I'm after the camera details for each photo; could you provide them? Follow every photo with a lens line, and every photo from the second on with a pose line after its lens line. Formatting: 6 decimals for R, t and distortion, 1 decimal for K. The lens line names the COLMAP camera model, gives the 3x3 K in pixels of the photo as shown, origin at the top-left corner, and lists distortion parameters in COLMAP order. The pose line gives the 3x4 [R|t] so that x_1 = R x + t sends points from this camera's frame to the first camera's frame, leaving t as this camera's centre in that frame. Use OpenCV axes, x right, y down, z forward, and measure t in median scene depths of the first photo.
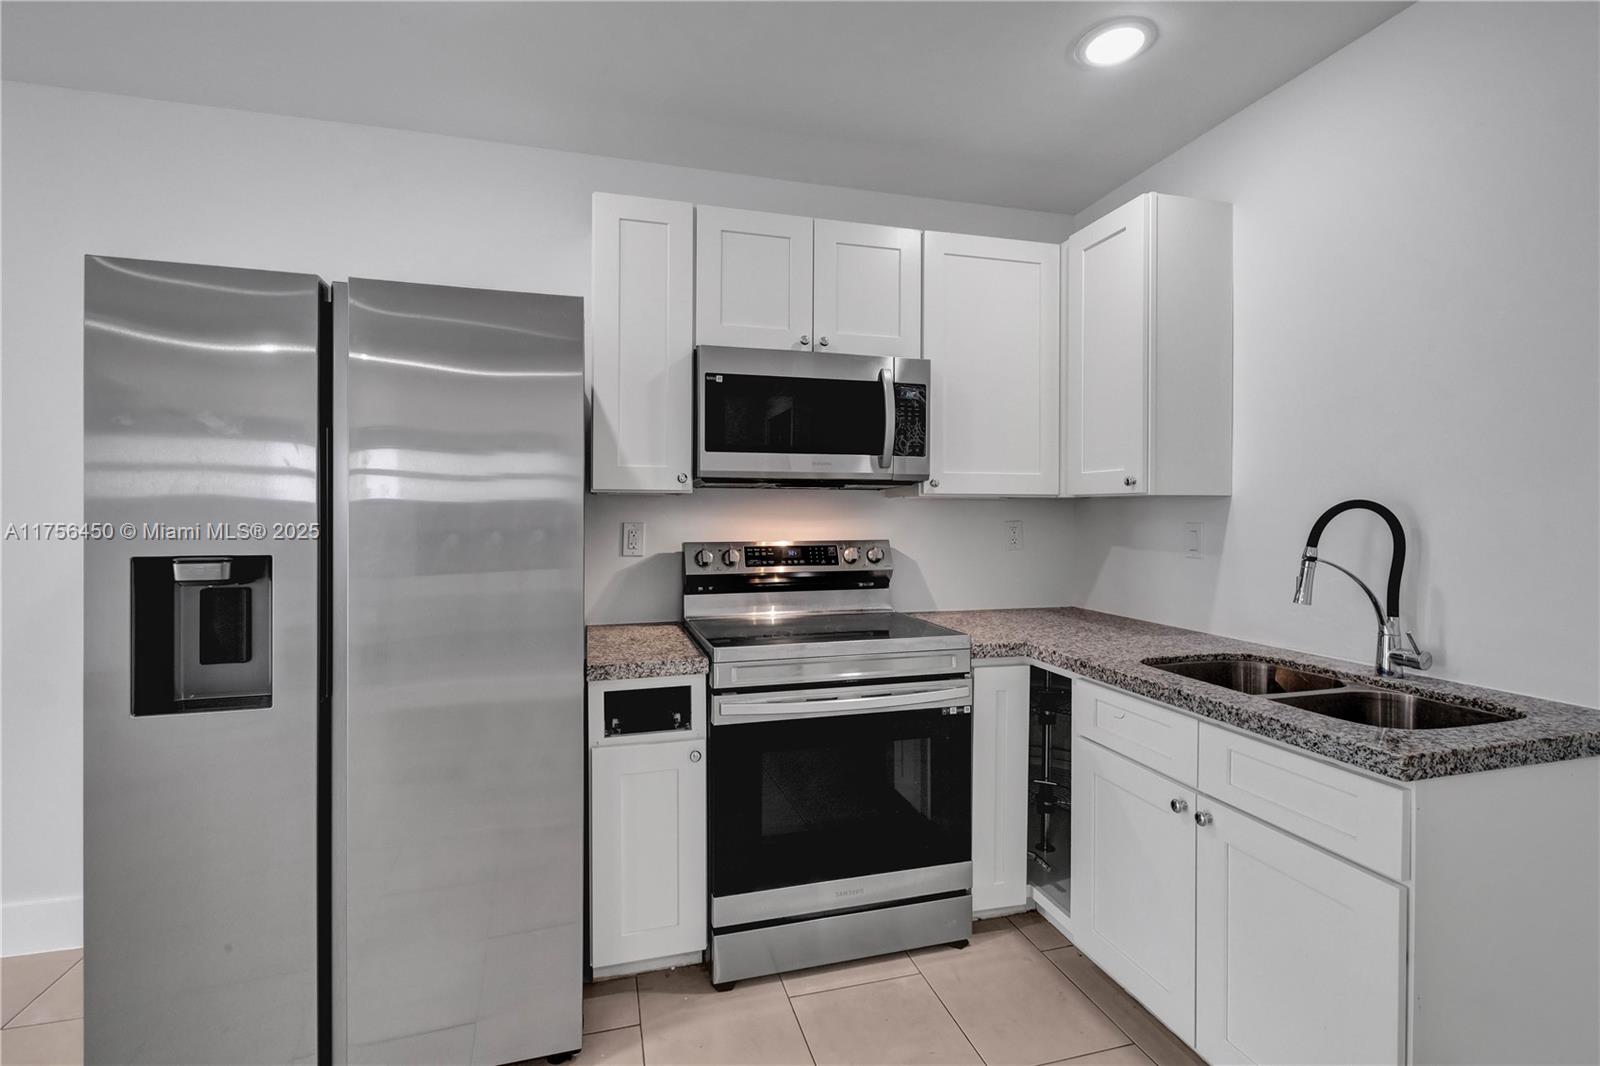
lens RADIAL K [[720.3, 0, 779.6], [0, 720.3, 512.2], [0, 0, 1]] dist [0.001588, -0.000626]
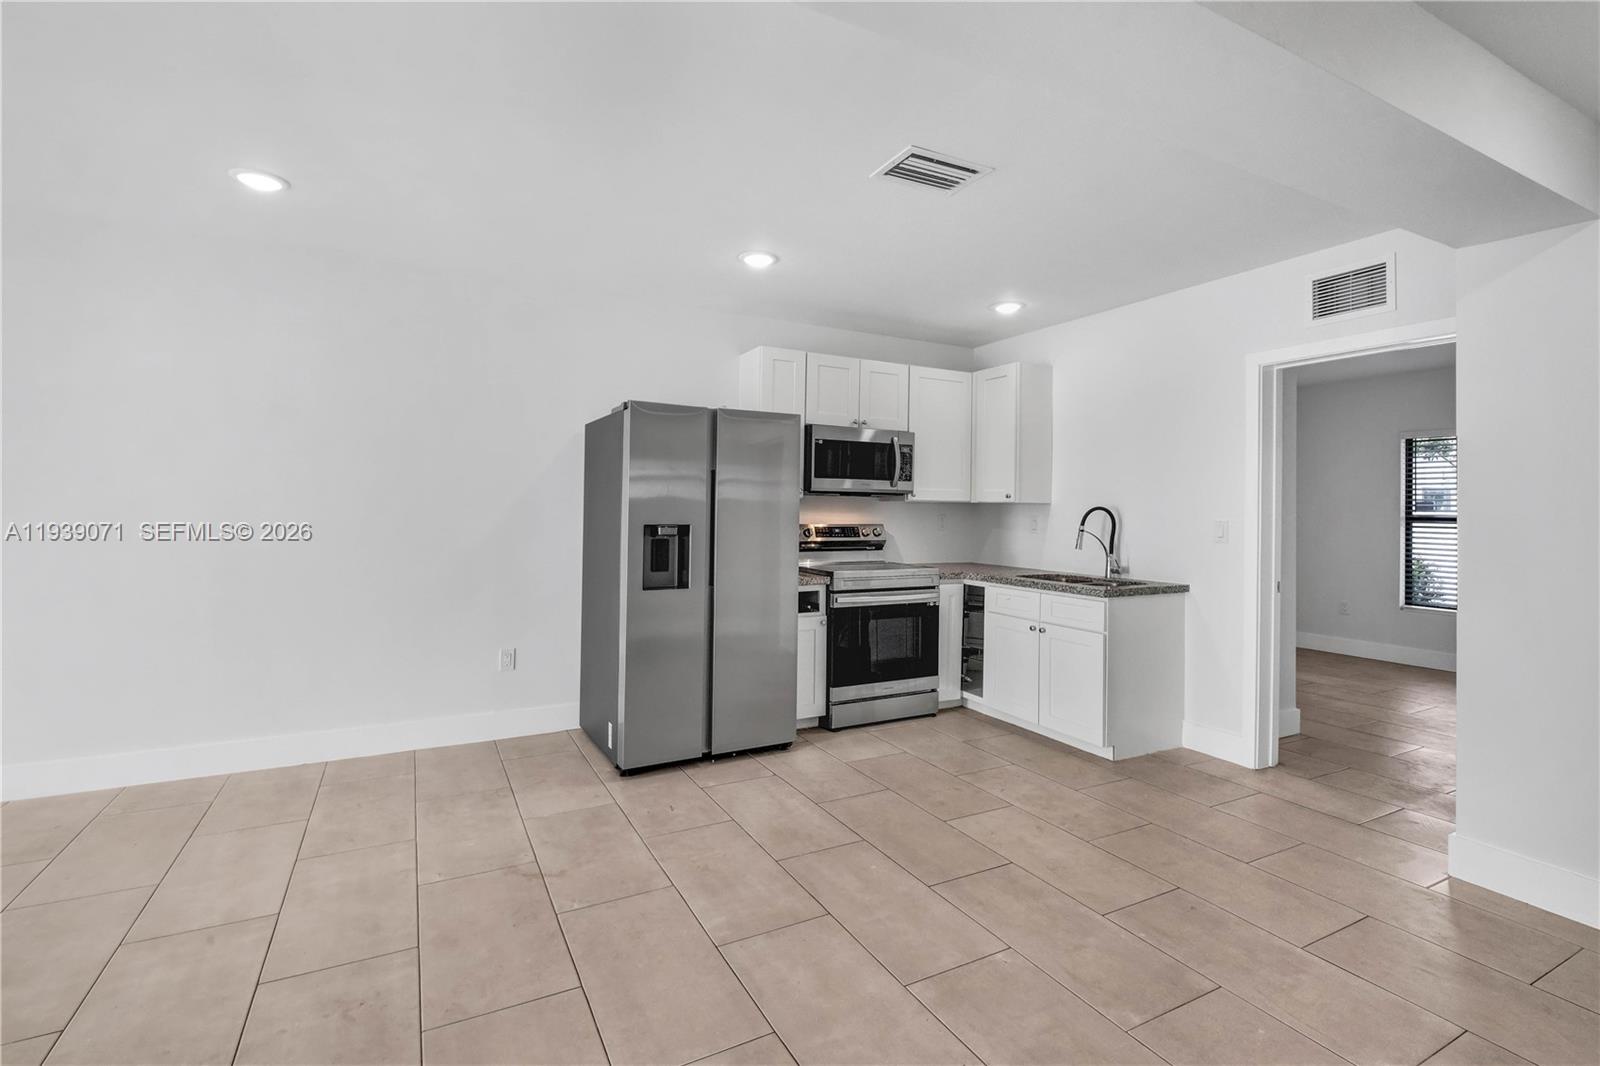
lens RADIAL K [[720.3, 0, 763.4], [0, 720.3, 503.6], [0, 0, 1]] dist [0.001588, -0.000626]
pose [[0.980990, 0.013308, 0.193600, -0.642754], [-0.012028, 0.999897, -0.007784, 0.004626], [-0.193684, 0.005308, 0.981050, -0.959501]]
